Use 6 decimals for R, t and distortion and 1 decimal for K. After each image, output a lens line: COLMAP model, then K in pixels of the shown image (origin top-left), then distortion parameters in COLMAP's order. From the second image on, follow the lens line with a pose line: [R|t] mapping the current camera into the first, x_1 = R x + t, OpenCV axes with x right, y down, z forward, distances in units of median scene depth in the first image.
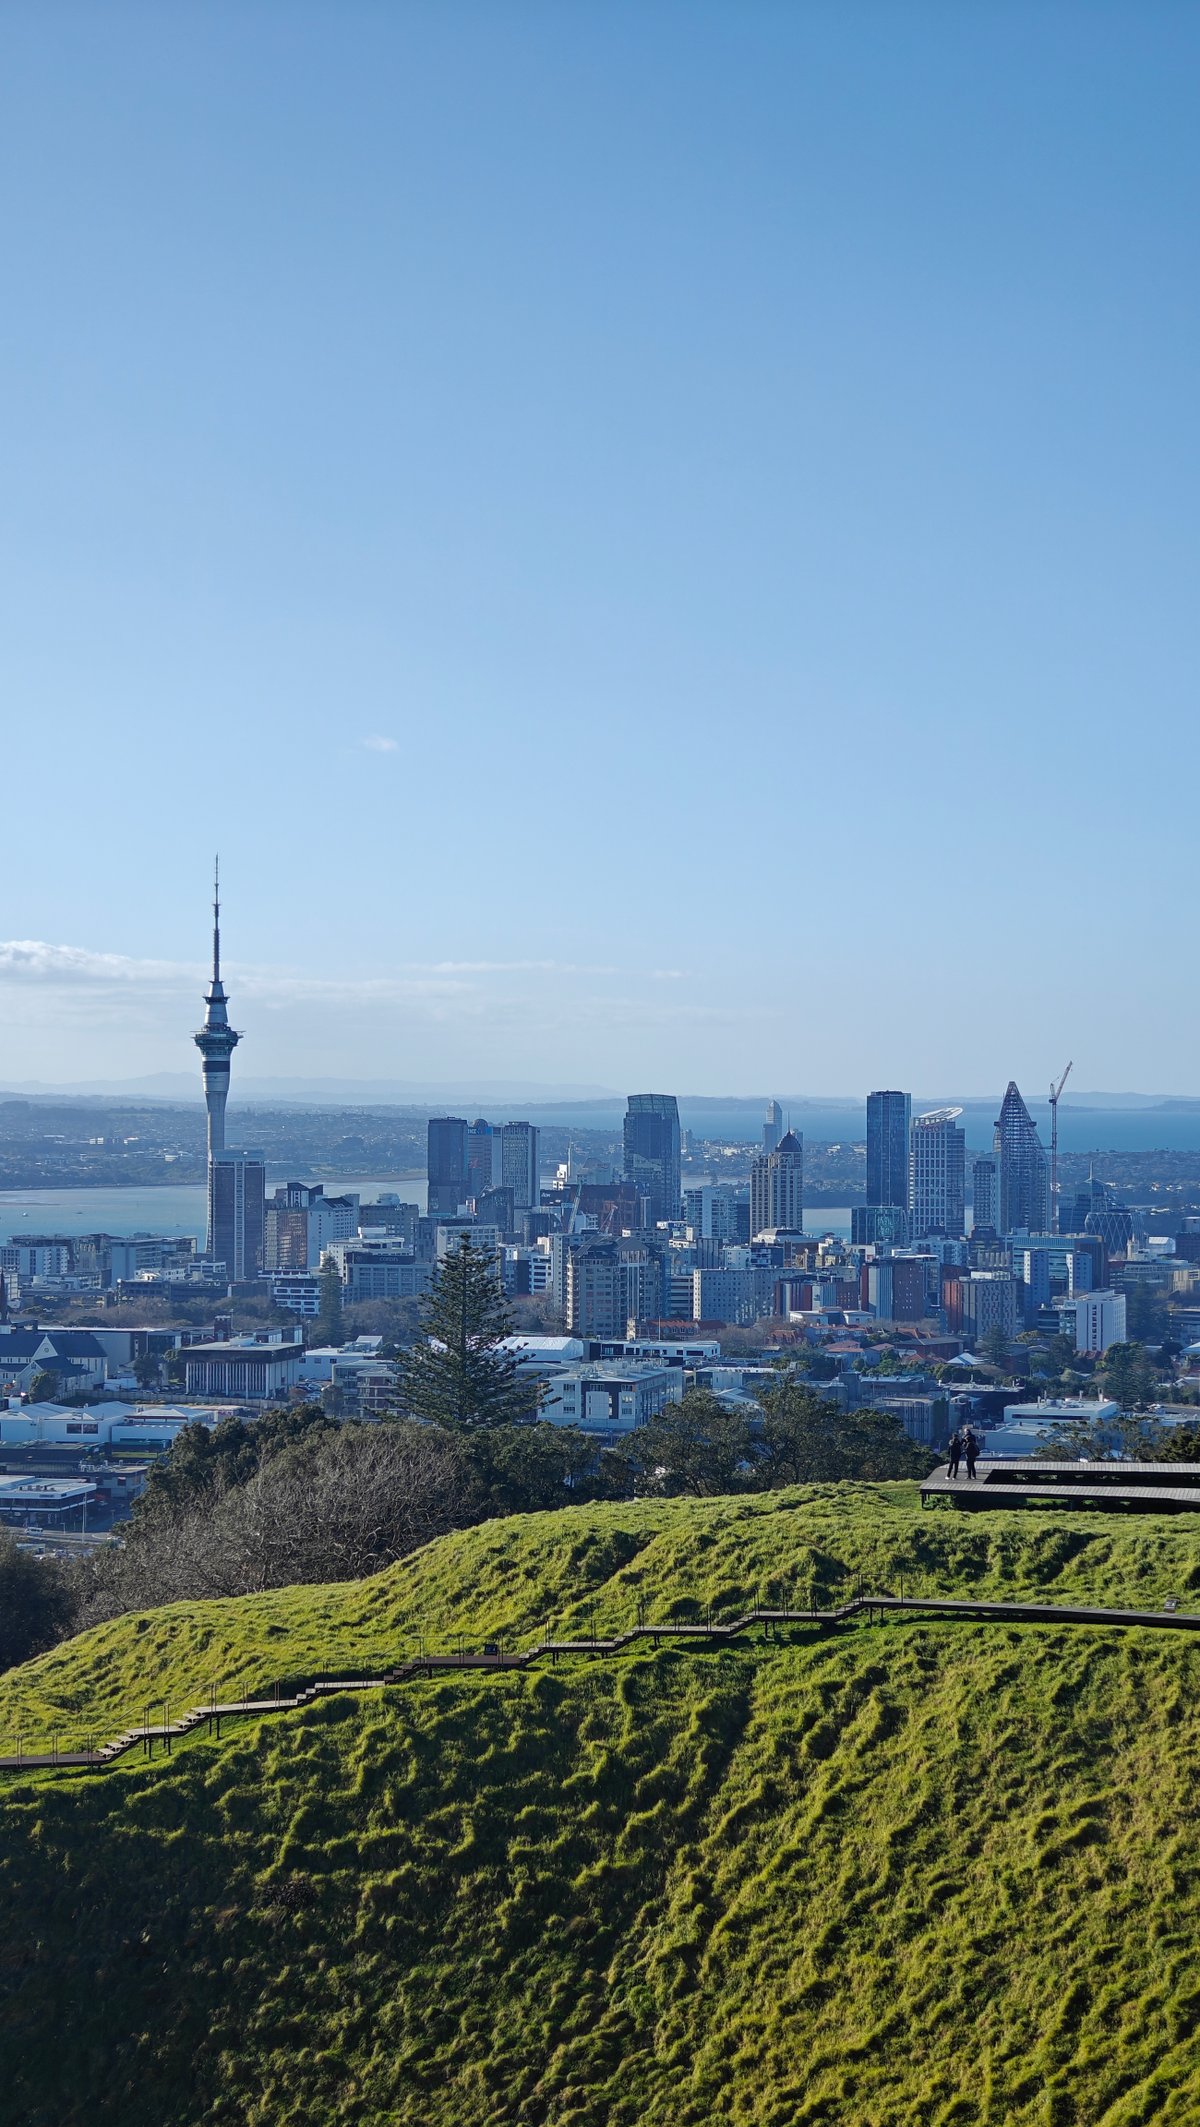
lens RADIAL K [[5980.6, 0, 596.0], [0, 5980.6, 1063.3], [0, 0, 1]] dist [0.263013, -0.120727]
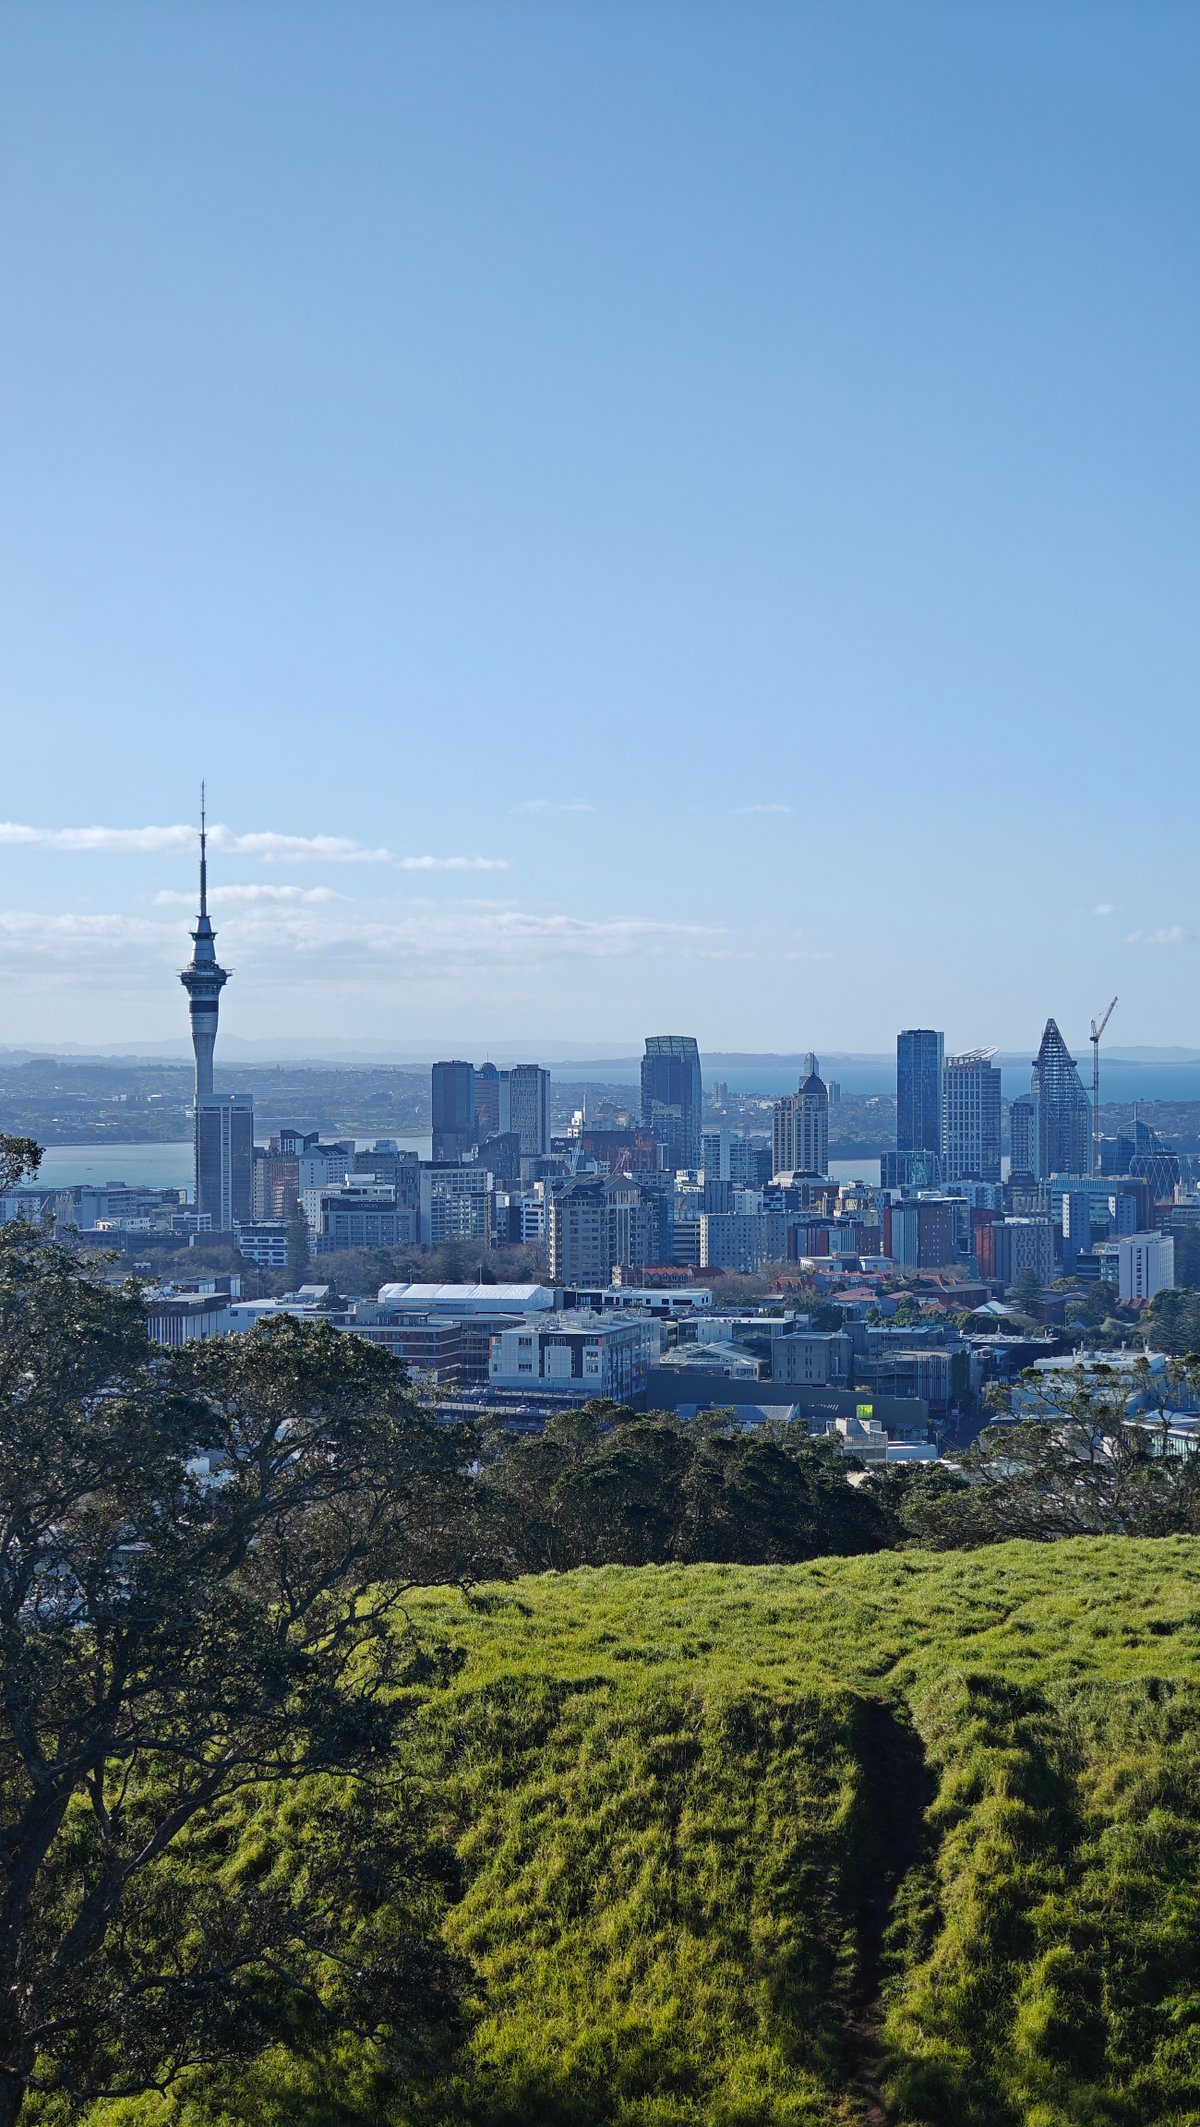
lens RADIAL K [[5263.9, 0, 622.9], [0, 5263.9, 1170.8], [0, 0, 1]] dist [0.182878, 0.764172]
pose [[0.999867, -0.006860, -0.014796, 0.016541], [0.007152, 0.999780, 0.019728, 0.011892], [0.014658, -0.019832, 0.999696, 0.196312]]
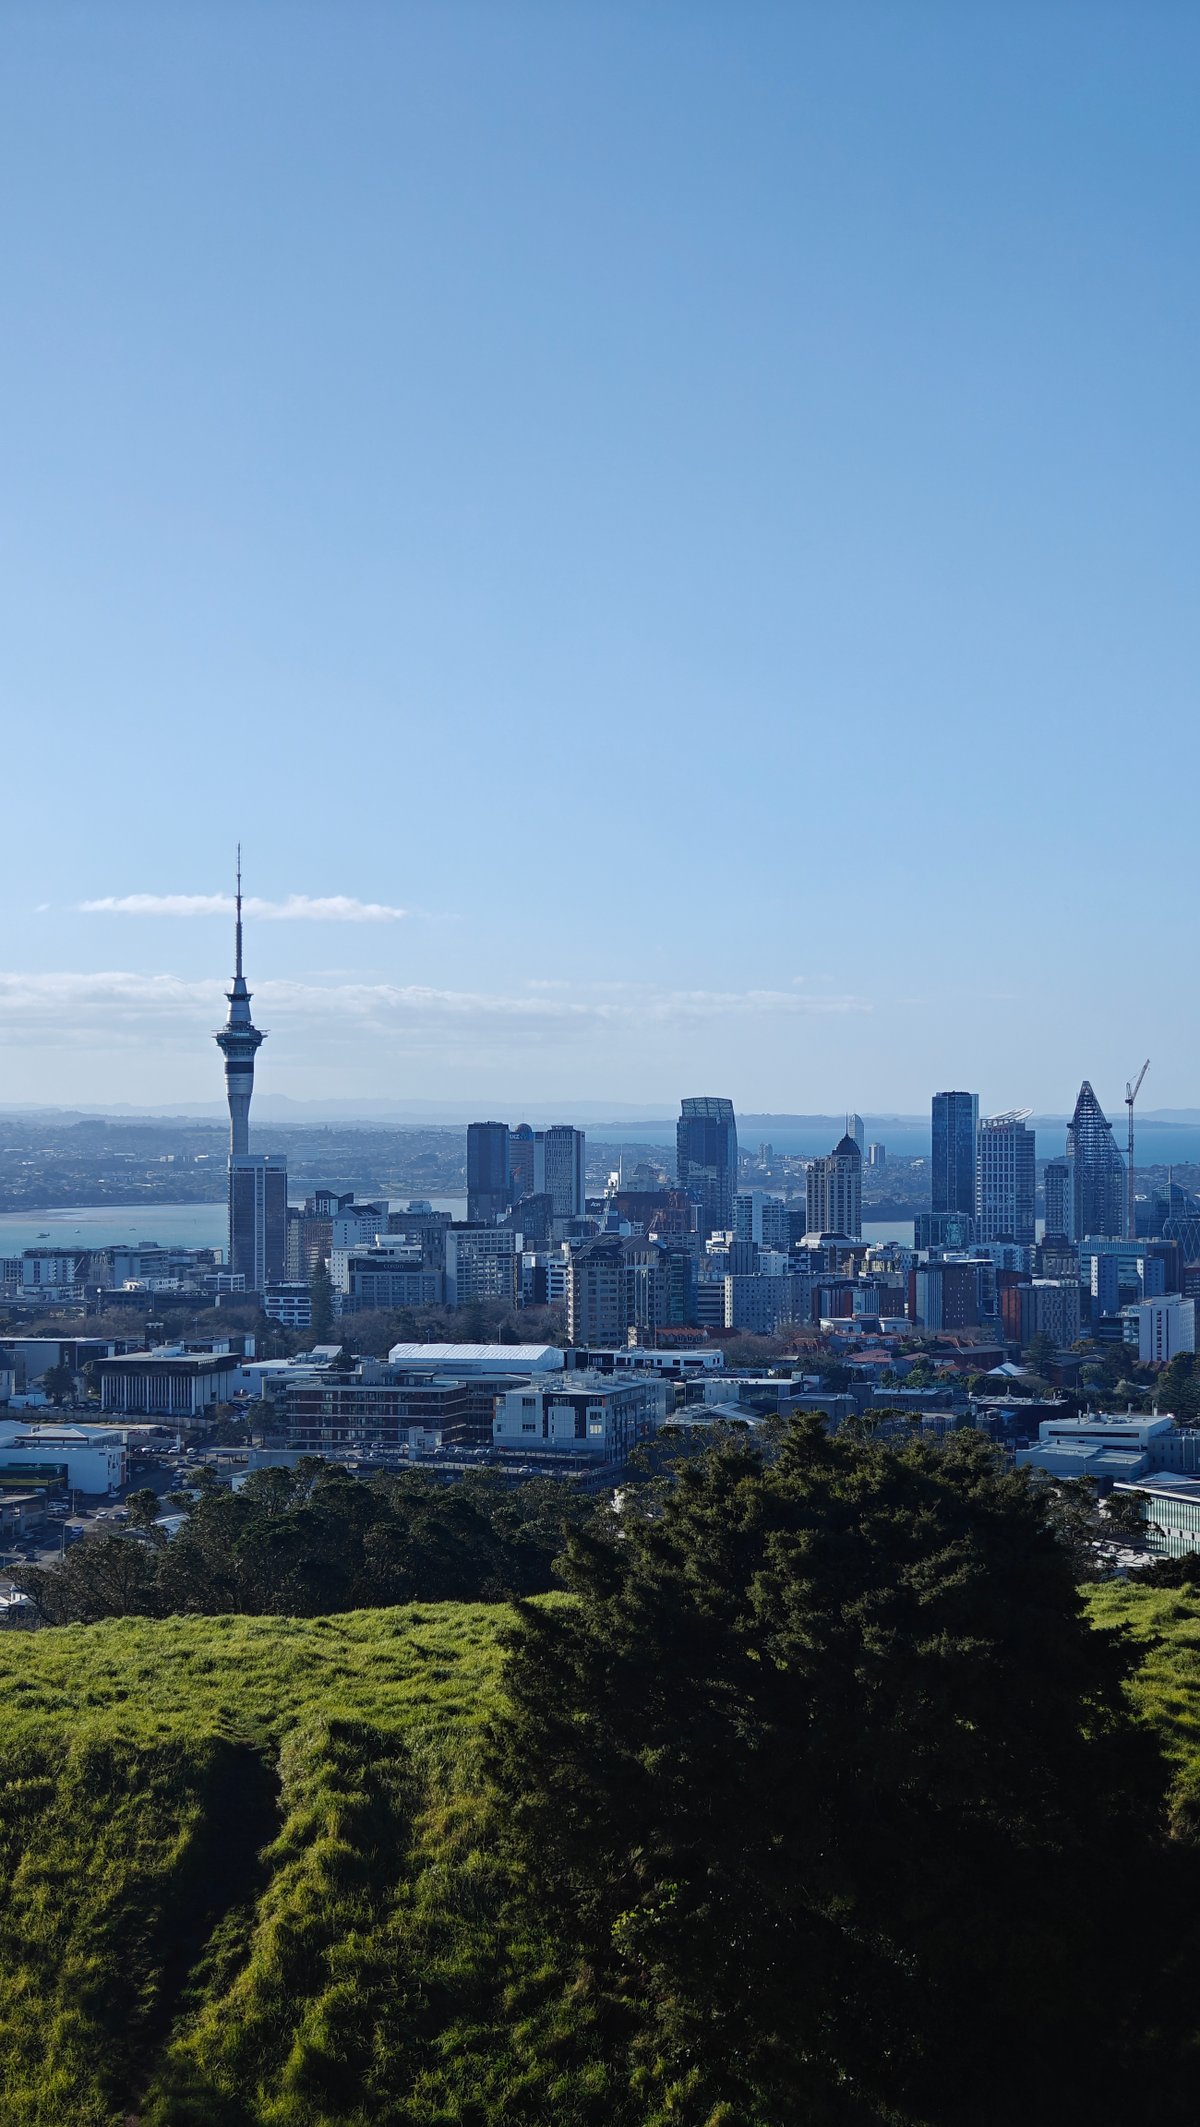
lens RADIAL K [[5263.9, 0, 622.9], [0, 5263.9, 1170.8], [0, 0, 1]] dist [0.182878, 0.764172]
pose [[0.999509, -0.005170, -0.030908, 0.025827], [0.005419, 0.999953, 0.007978, 0.011942], [0.030865, -0.008141, 0.999490, 0.194593]]
